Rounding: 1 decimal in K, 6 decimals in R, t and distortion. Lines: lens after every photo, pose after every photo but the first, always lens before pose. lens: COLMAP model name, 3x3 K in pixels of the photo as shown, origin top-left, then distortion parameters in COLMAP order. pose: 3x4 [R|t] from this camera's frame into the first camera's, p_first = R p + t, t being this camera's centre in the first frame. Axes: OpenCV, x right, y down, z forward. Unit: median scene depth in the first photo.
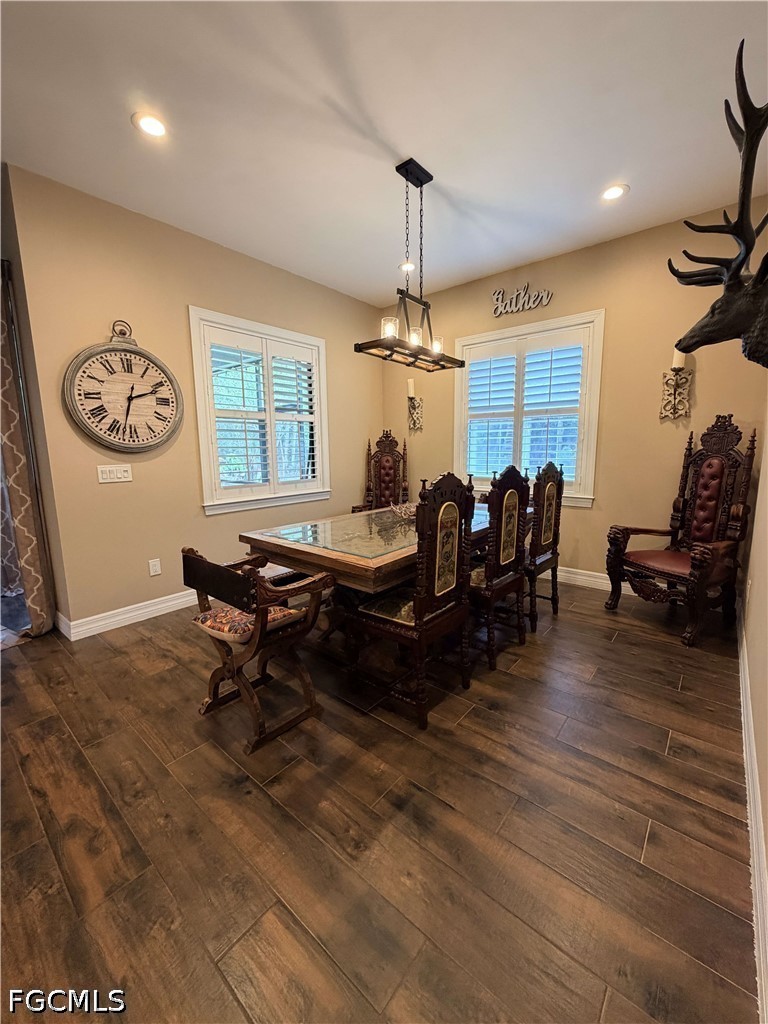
lens RADIAL K [[406.5, 0, 382.6], [0, 406.5, 511.3], [0, 0, 1]] dist [0.002407, 0.001110]
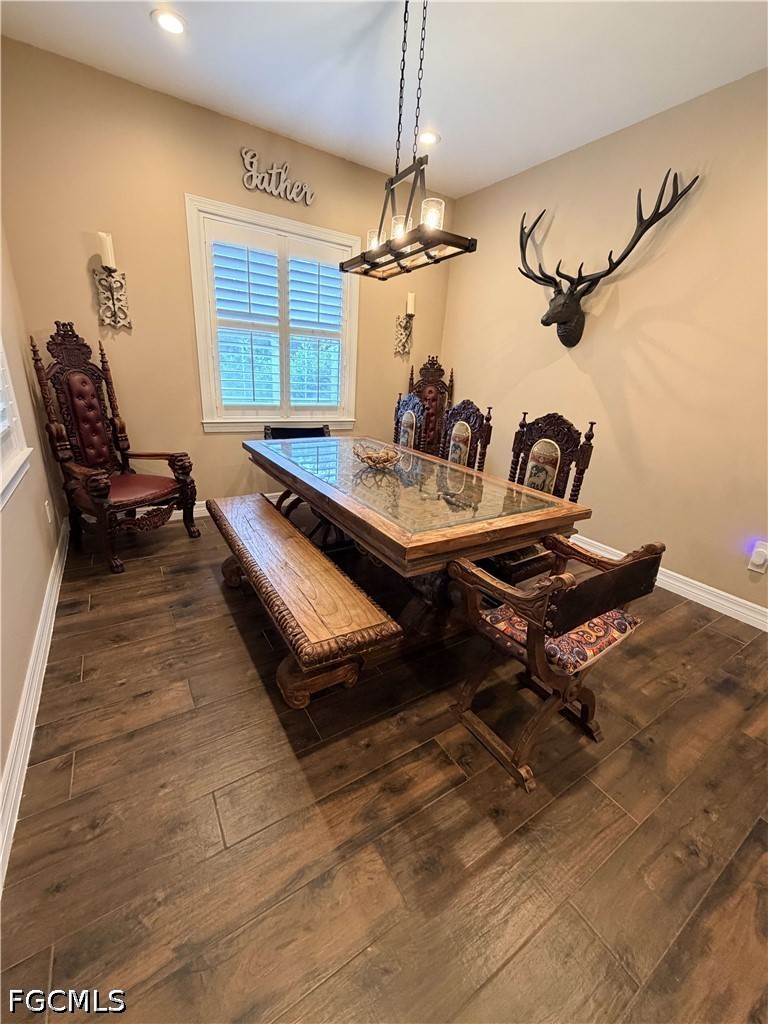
lens RADIAL K [[406.5, 0, 383.3], [0, 406.5, 510.9], [0, 0, 1]] dist [0.002407, 0.001110]
pose [[0.296428, -0.288882, 0.910317, -0.701459], [0.084174, 0.957350, 0.276397, -0.121394], [-0.951339, -0.005307, 0.308102, 0.707723]]
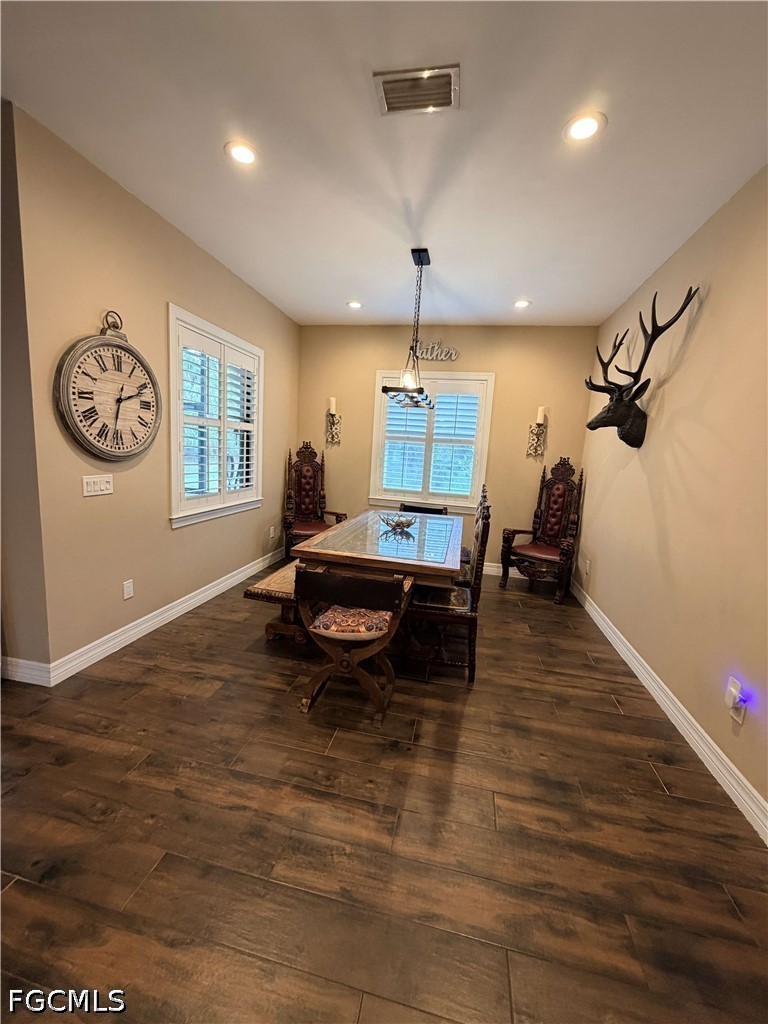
lens RADIAL K [[406.5, 0, 381.9], [0, 406.5, 512.1], [0, 0, 1]] dist [0.002407, 0.001110]
pose [[0.877543, -0.007856, 0.479434, -0.540024], [0.003406, 0.999943, 0.010151, -0.041894], [-0.479486, -0.007275, 0.877519, -0.048571]]
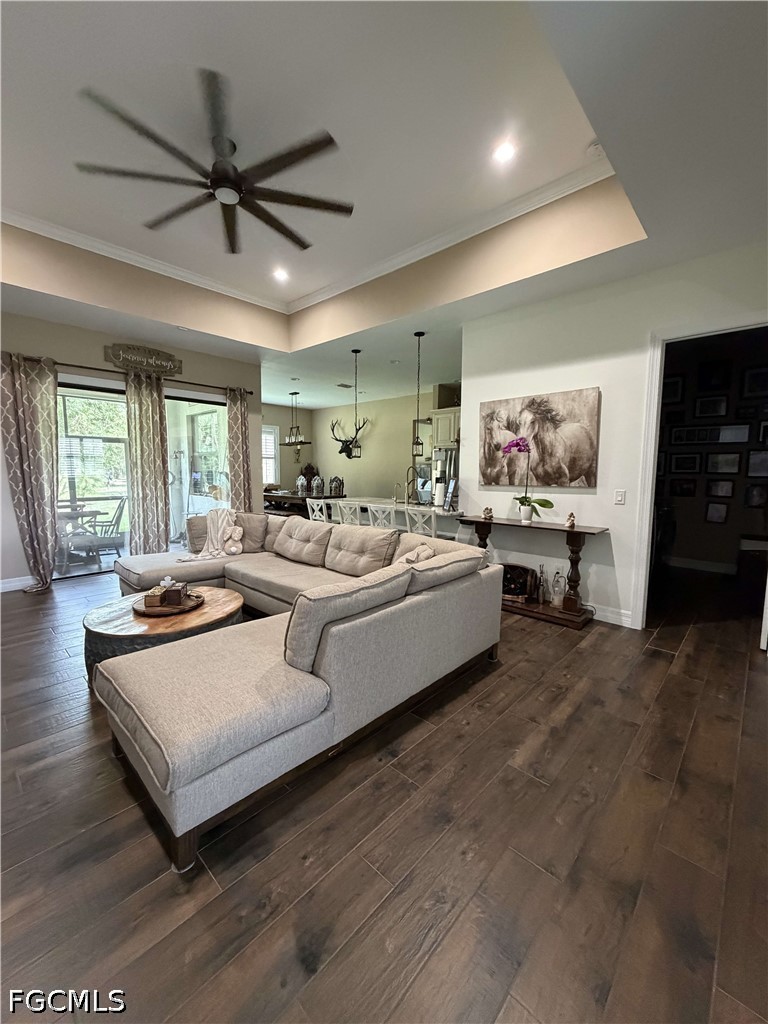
lens RADIAL K [[406.5, 0, 381.7], [0, 406.5, 510.6], [0, 0, 1]] dist [0.002407, 0.001110]
pose [[0.045389, -0.087538, 0.995127, -2.958283], [0.149613, 0.985513, 0.079869, 0.001893], [-0.987702, 0.145259, 0.057828, 0.163247]]
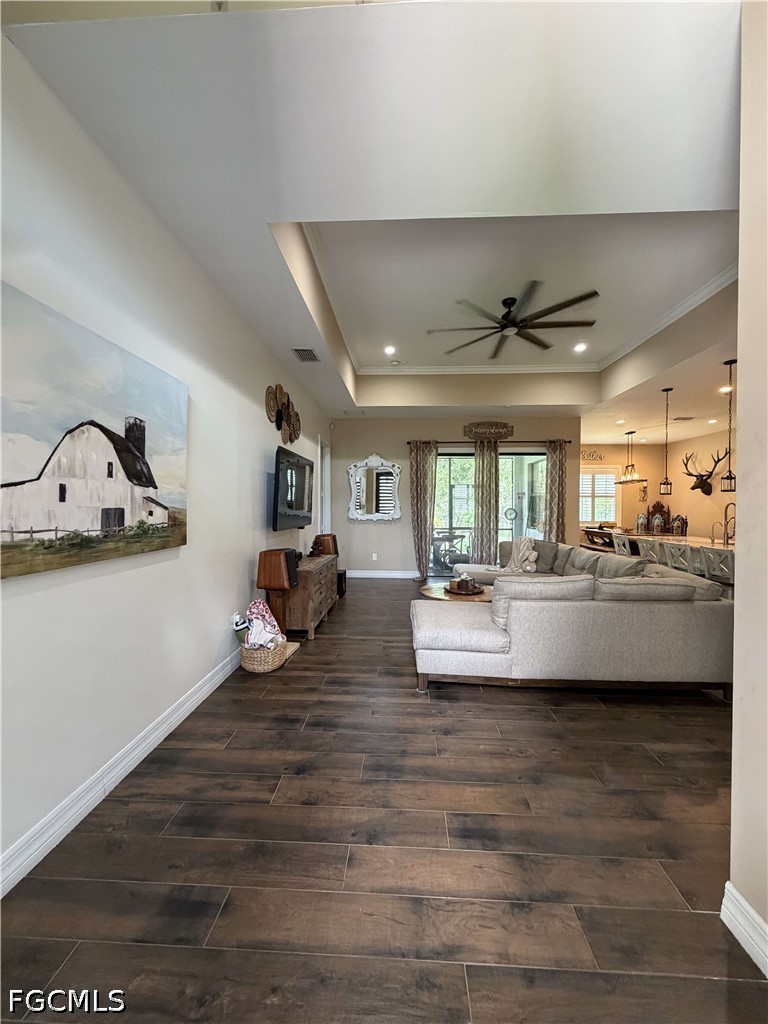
lens RADIAL K [[406.5, 0, 383.3], [0, 406.5, 513.2], [0, 0, 1]] dist [0.002407, 0.001110]
pose [[0.794367, 0.006237, 0.607407, -3.236260], [0.080563, 0.990032, -0.115526, 0.092102], [-0.602072, 0.140704, 0.785946, -0.346074]]
